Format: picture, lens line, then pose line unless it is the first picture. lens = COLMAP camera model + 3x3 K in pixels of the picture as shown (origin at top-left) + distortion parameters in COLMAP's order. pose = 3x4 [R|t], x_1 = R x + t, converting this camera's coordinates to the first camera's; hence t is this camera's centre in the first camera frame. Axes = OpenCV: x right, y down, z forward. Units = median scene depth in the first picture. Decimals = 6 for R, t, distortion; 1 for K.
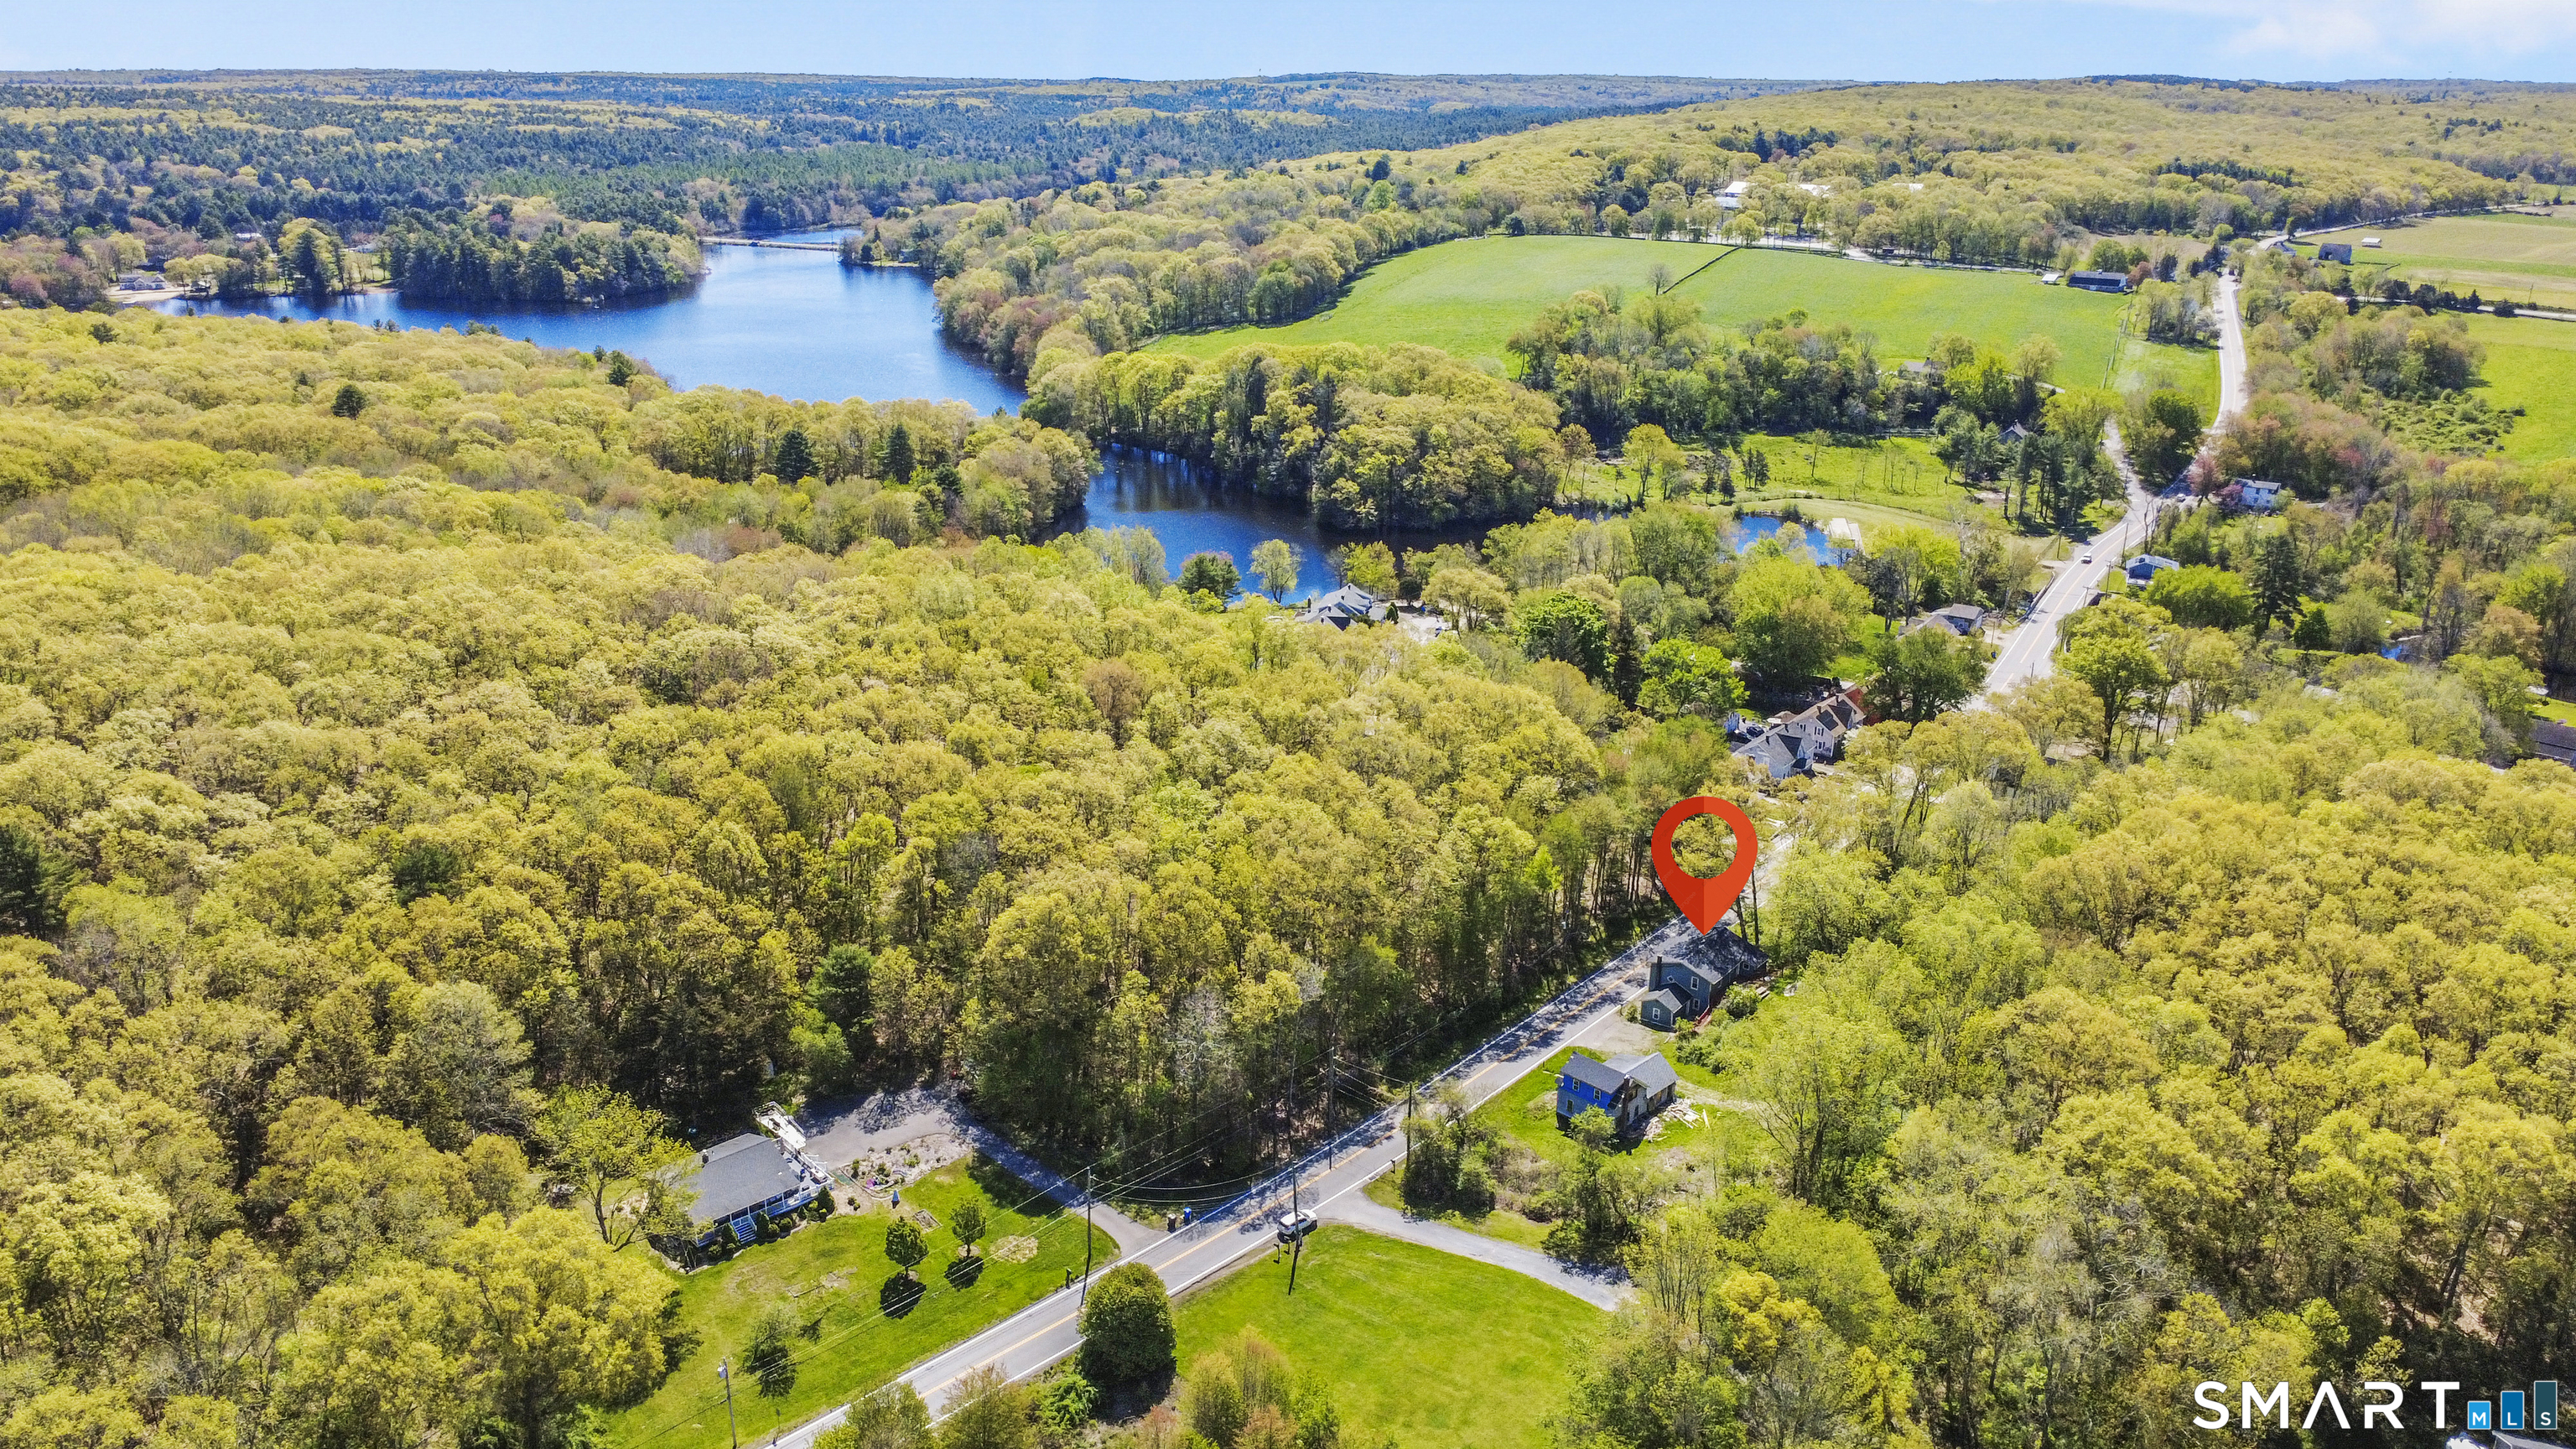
lens RADIAL K [[1880.0, 0, 1288.0], [0, 1880.0, 724.5], [0, 0, 1]] dist [0.003904, 0.000817]
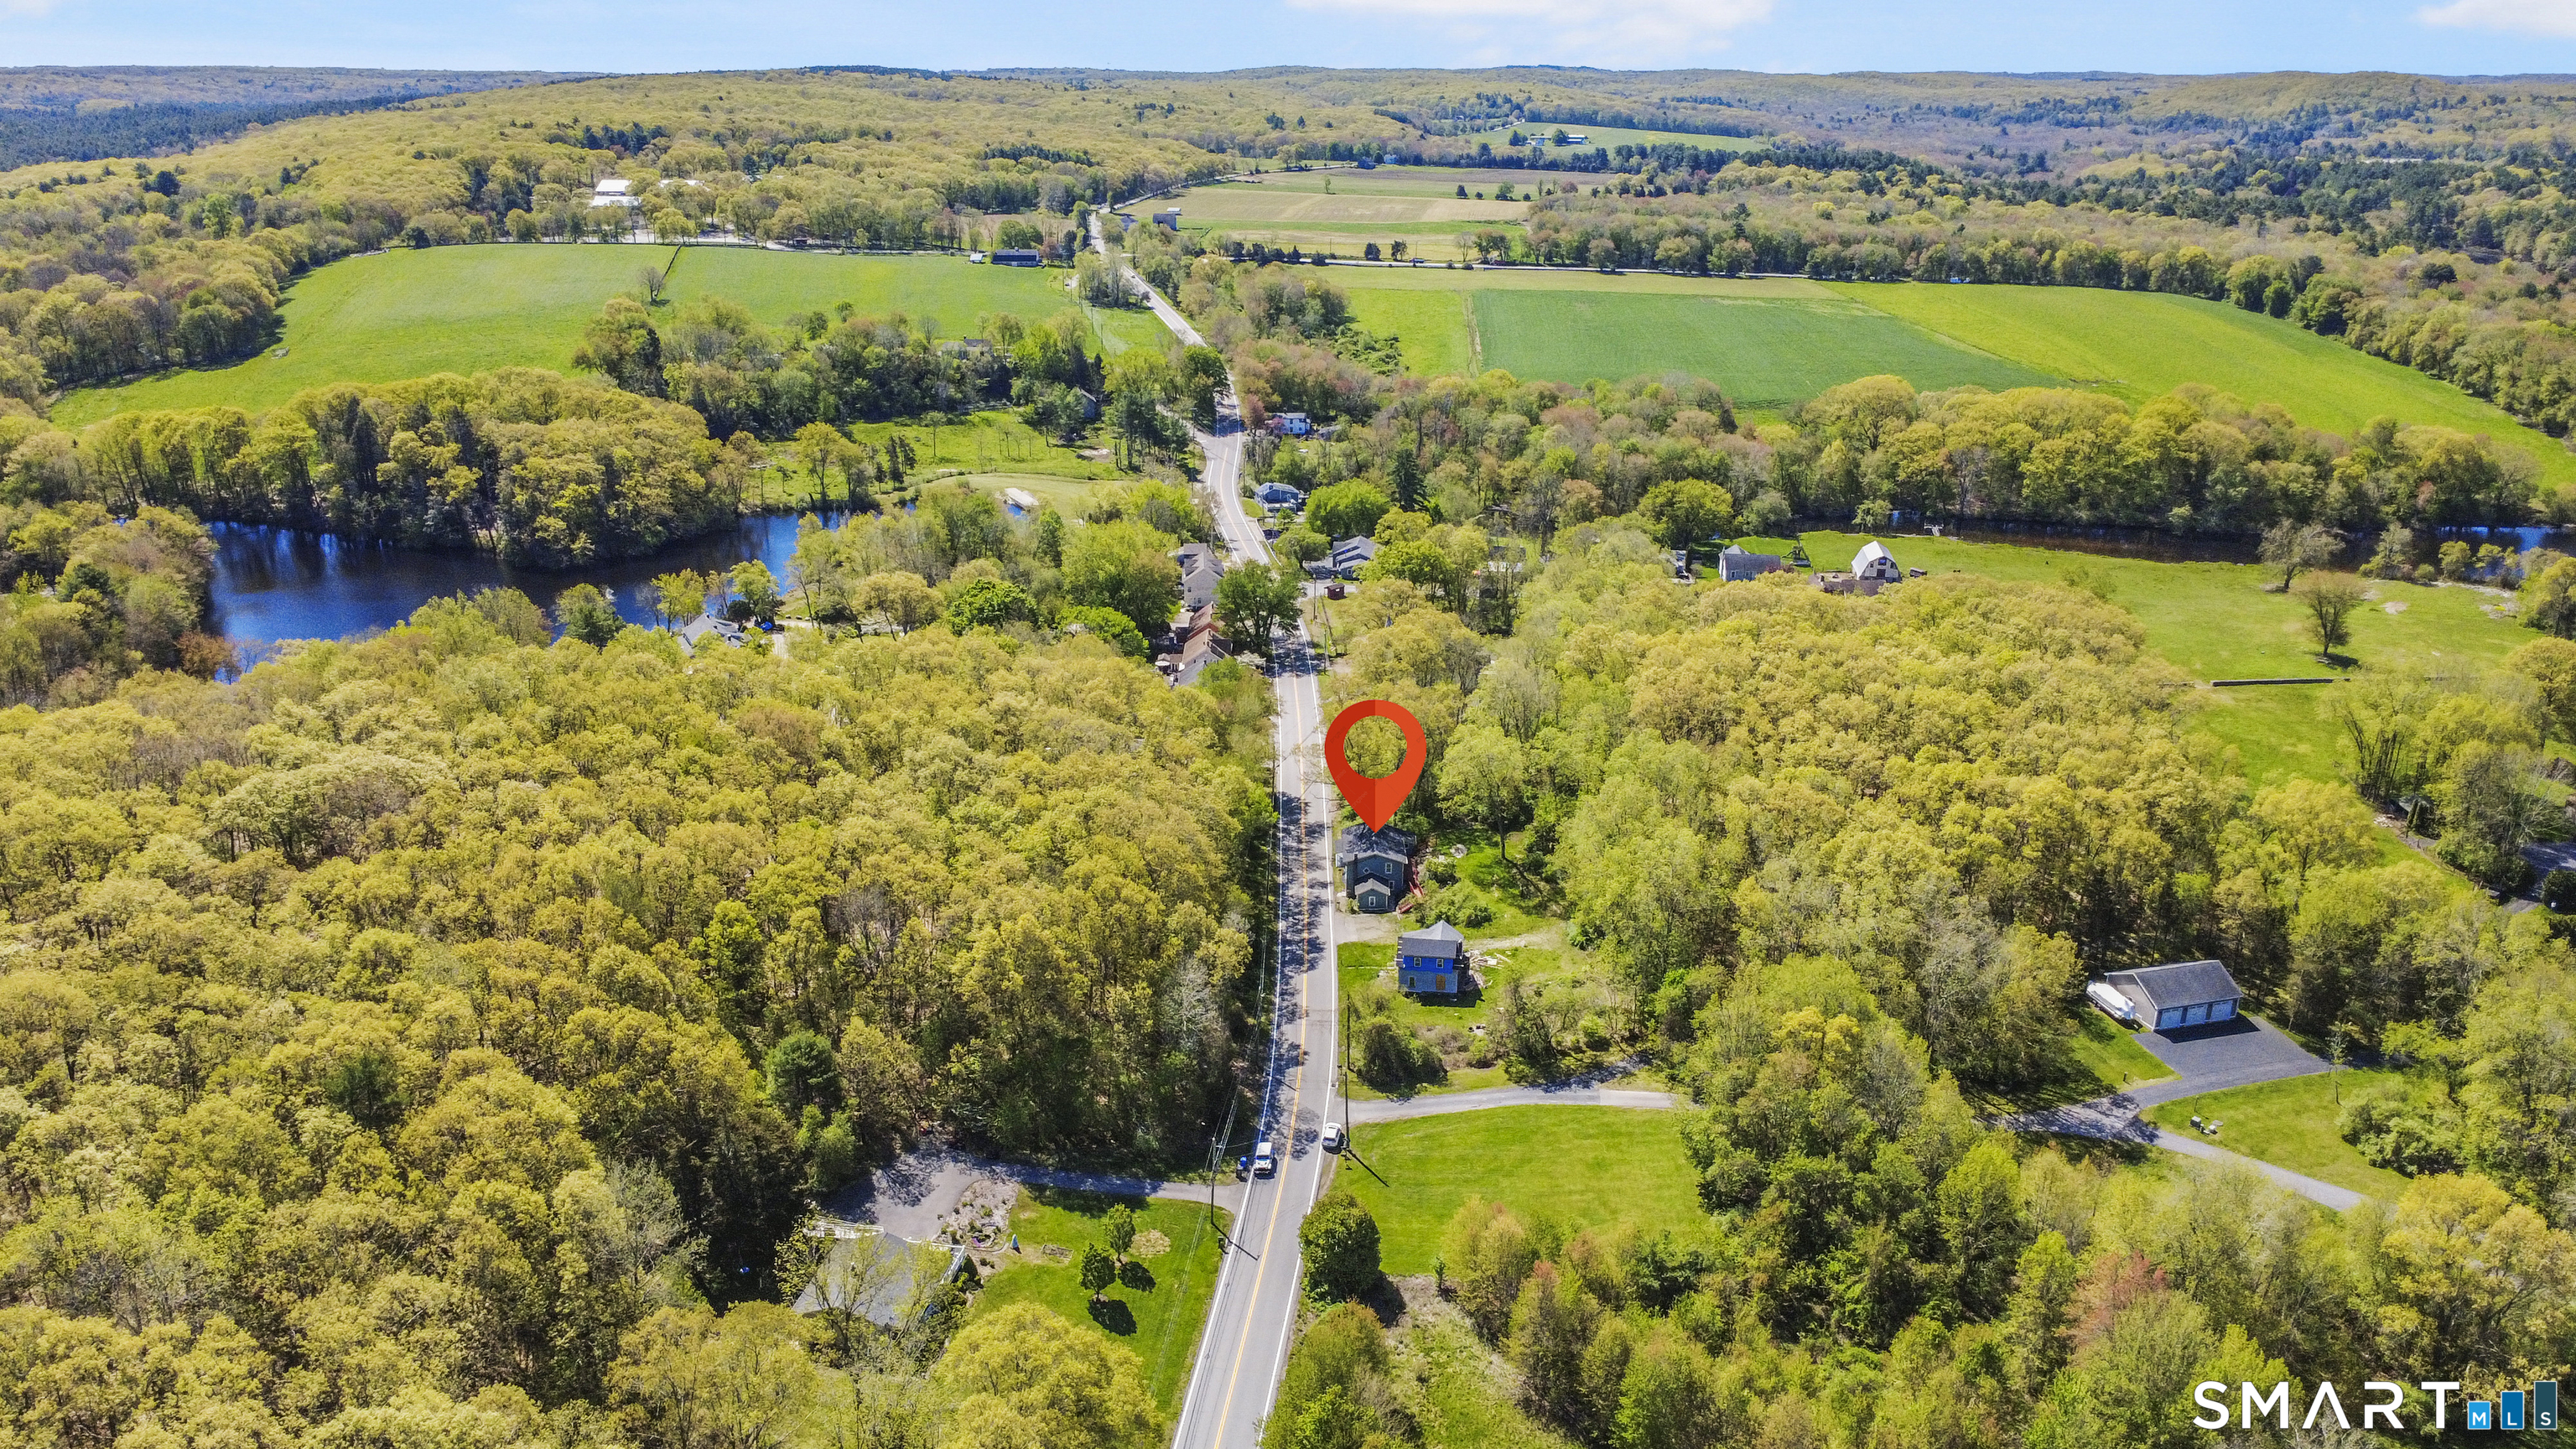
lens RADIAL K [[1880.0, 0, 1288.0], [0, 1880.0, 724.5], [0, 0, 1]] dist [0.003904, 0.000817]
pose [[0.797536, -0.203330, 0.567973, -0.126976], [0.200464, 0.977312, 0.068383, -0.011139], [-0.568991, 0.059320, 0.820201, 0.019364]]
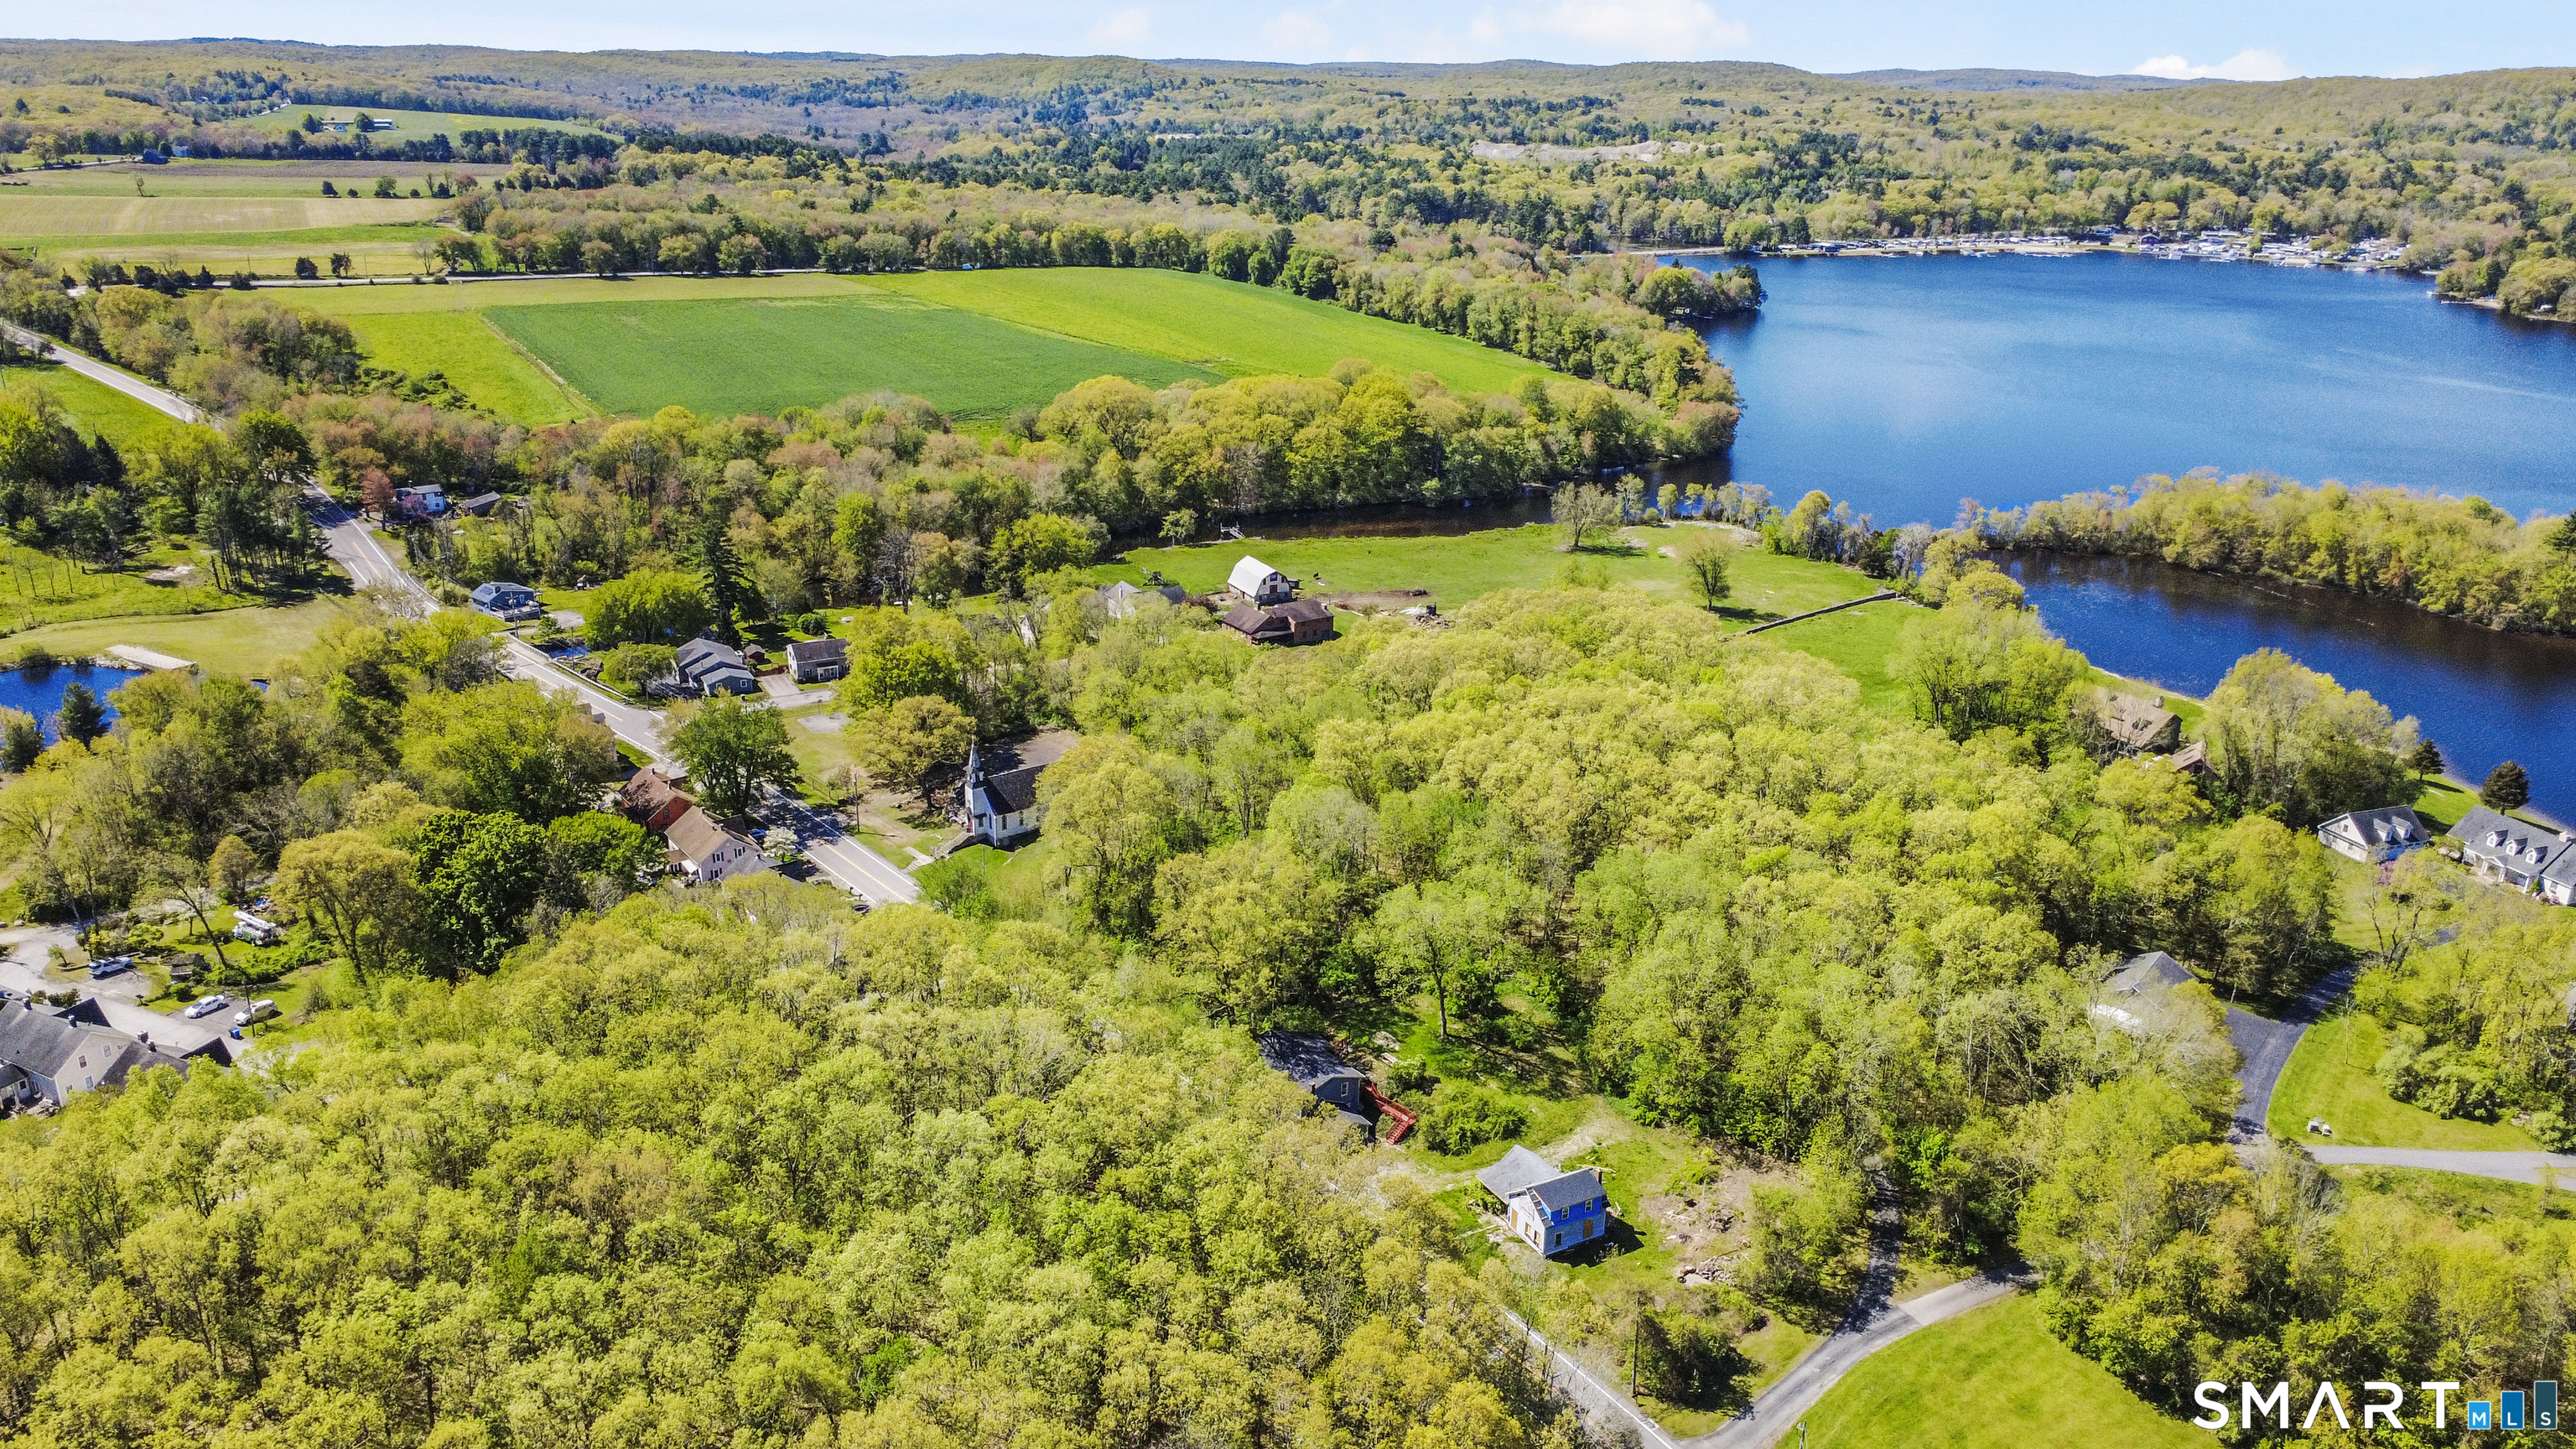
lens RADIAL K [[1880.0, 0, 1288.0], [0, 1880.0, 724.5], [0, 0, 1]] dist [0.003904, 0.000817]
pose [[0.299236, -0.322121, 0.898162, -0.147708], [0.302682, 0.924723, 0.230804, -0.065344], [-0.904898, 0.202793, 0.374211, 0.173602]]
